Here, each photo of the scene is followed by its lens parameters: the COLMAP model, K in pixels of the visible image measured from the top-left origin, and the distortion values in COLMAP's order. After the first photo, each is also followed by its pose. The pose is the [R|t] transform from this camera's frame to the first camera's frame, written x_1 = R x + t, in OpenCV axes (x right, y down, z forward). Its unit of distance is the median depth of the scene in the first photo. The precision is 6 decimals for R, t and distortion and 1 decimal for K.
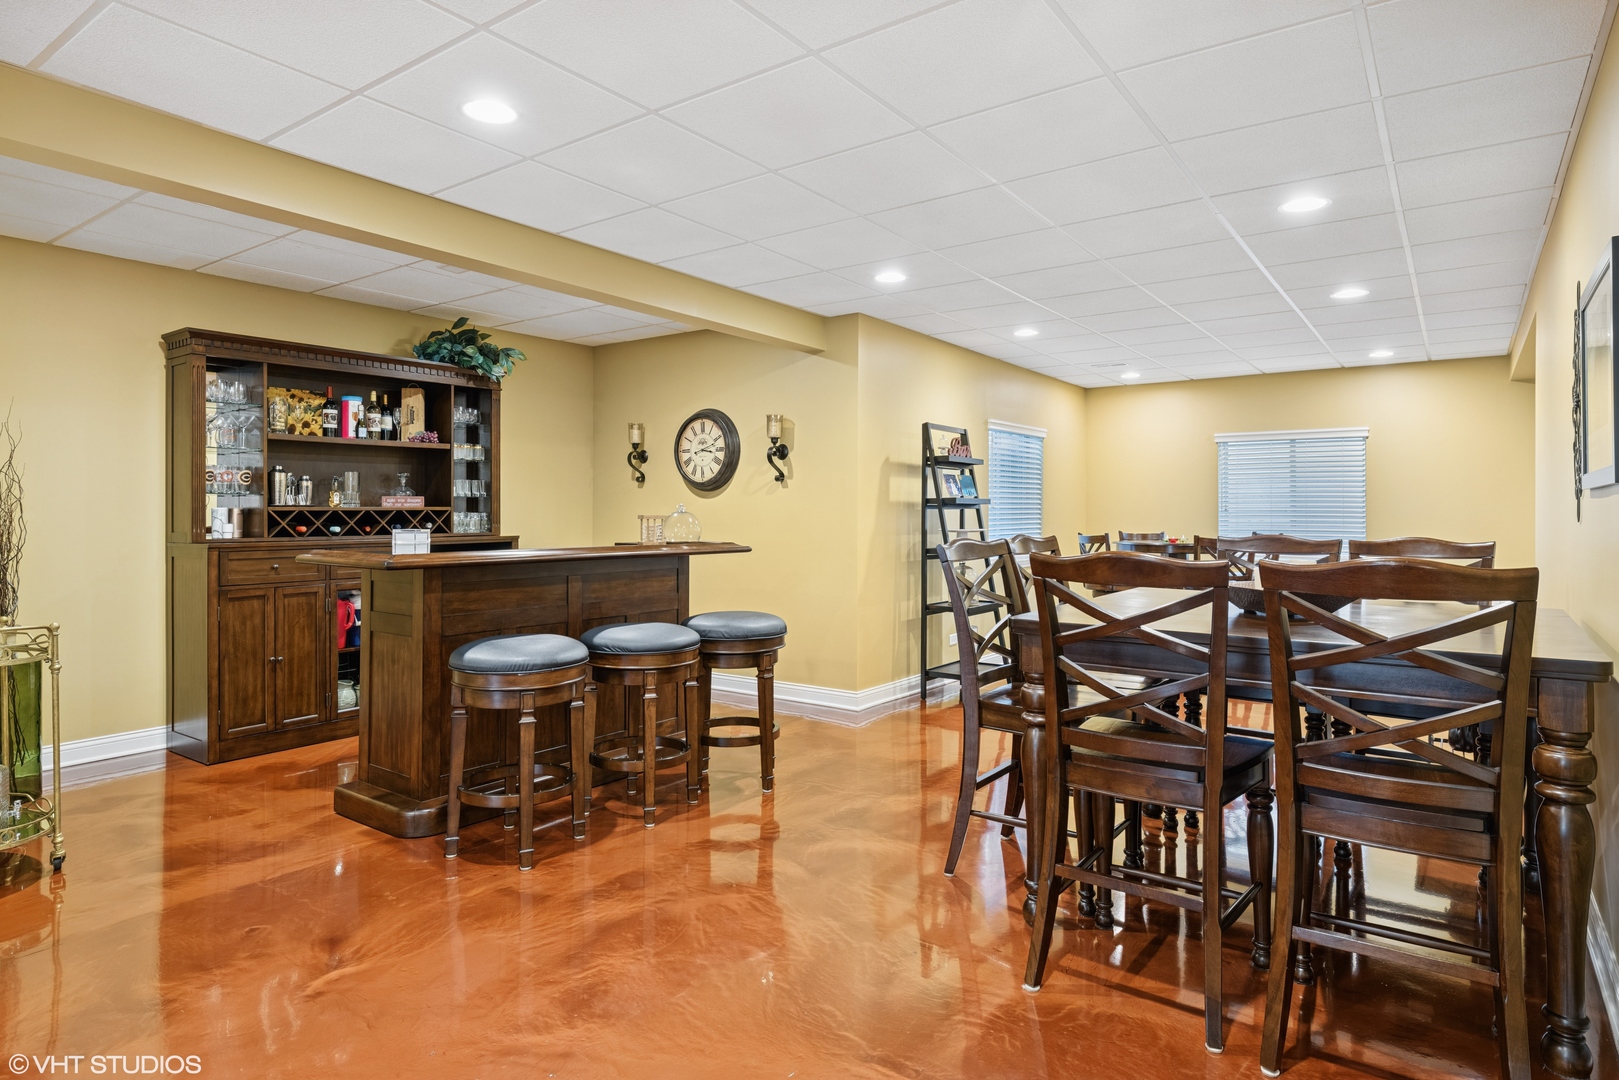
lens RADIAL K [[901.1, 0, 821.6], [0, 901.1, 507.7], [0, 0, 1]] dist [0.002274, 0.001235]
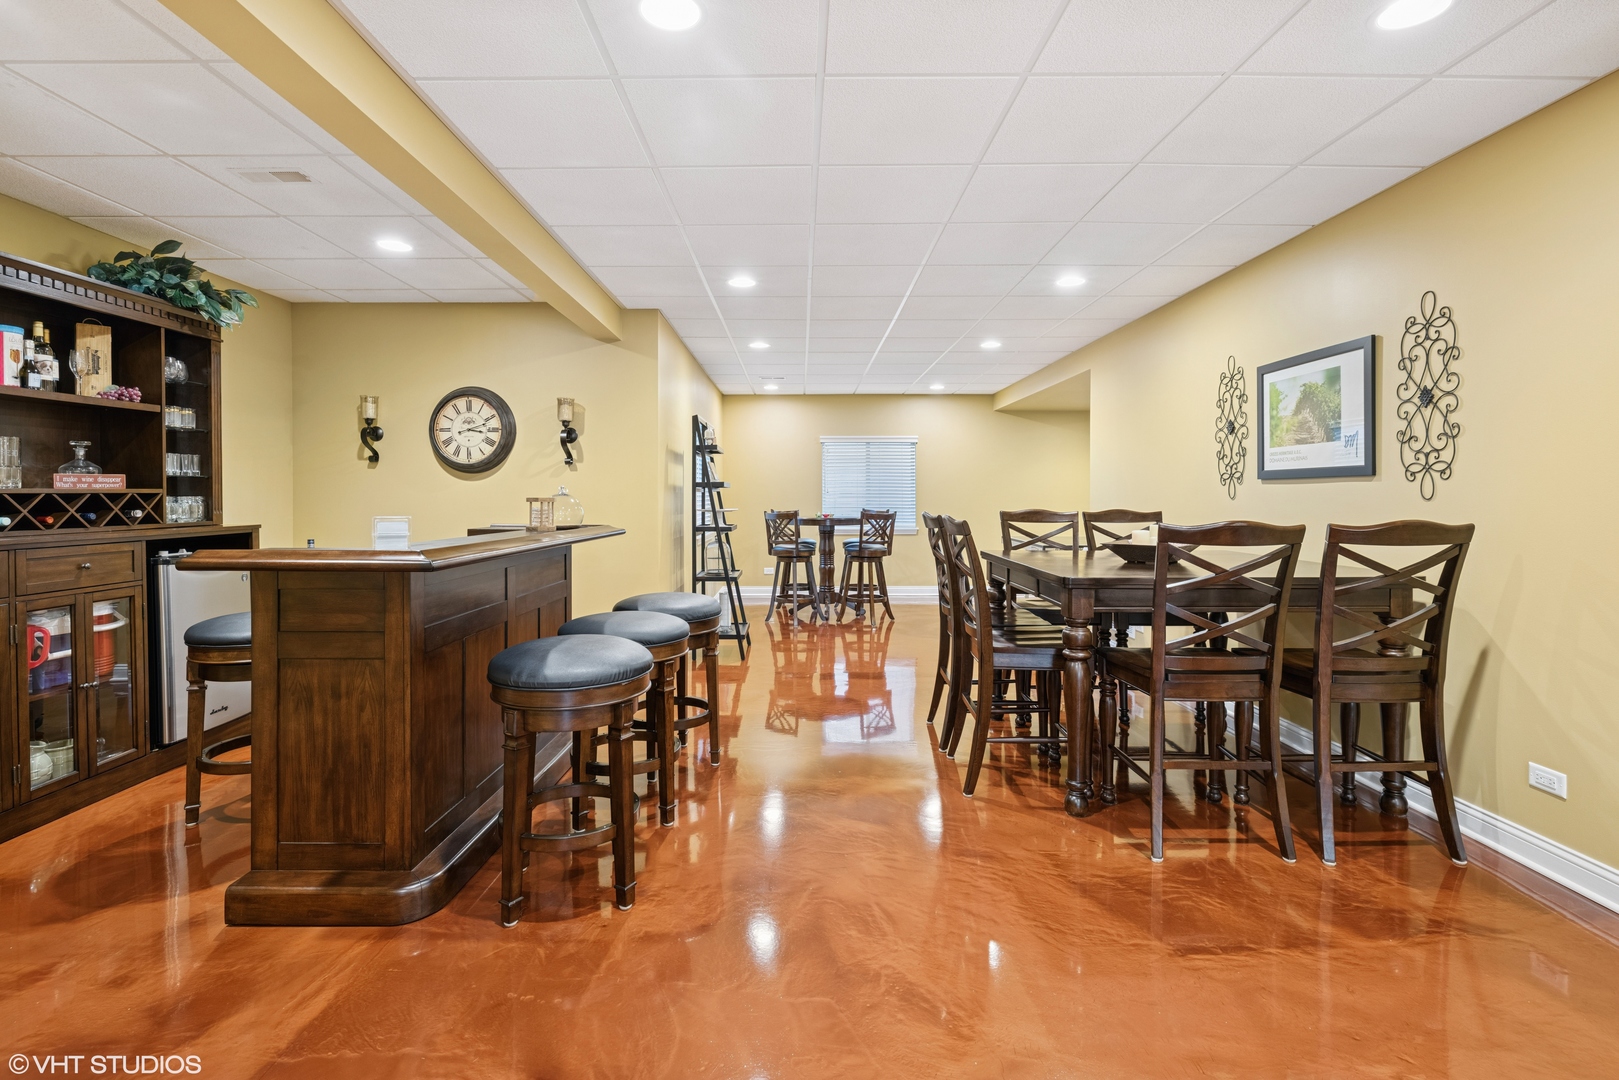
lens RADIAL K [[735.3, 0, 808.2], [0, 735.3, 500.0], [0, 0, 1]] dist [-0.001729, -0.000124]
pose [[0.814498, -0.006337, 0.580131, -0.326537], [0.000442, 0.999947, 0.010303, 0.002349], [-0.580166, -0.008135, 0.814458, 0.182938]]
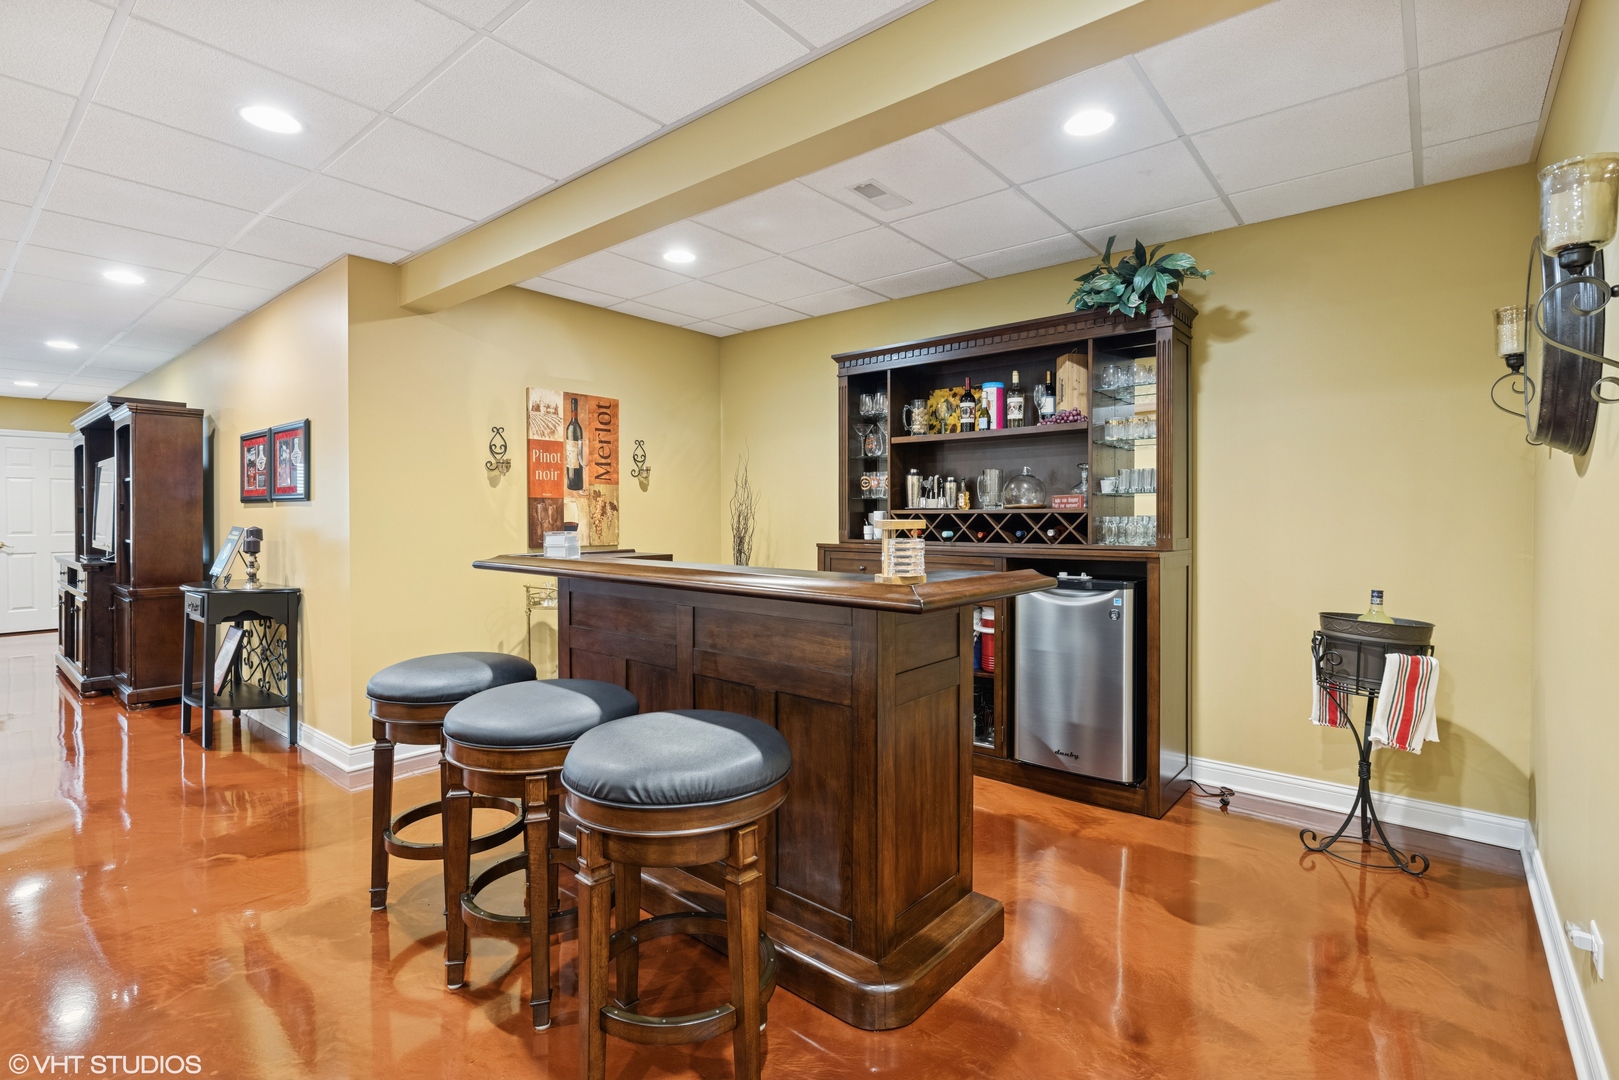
lens RADIAL K [[763.1, 0, 813.1], [0, 763.1, 526.3], [0, 0, 1]] dist [-0.009261, 0.001121]
pose [[-0.068112, 0.010902, -0.997618, 0.213462], [0.002341, 0.999939, 0.010768, 0.006528], [0.997675, -0.001602, -0.068133, 0.819388]]
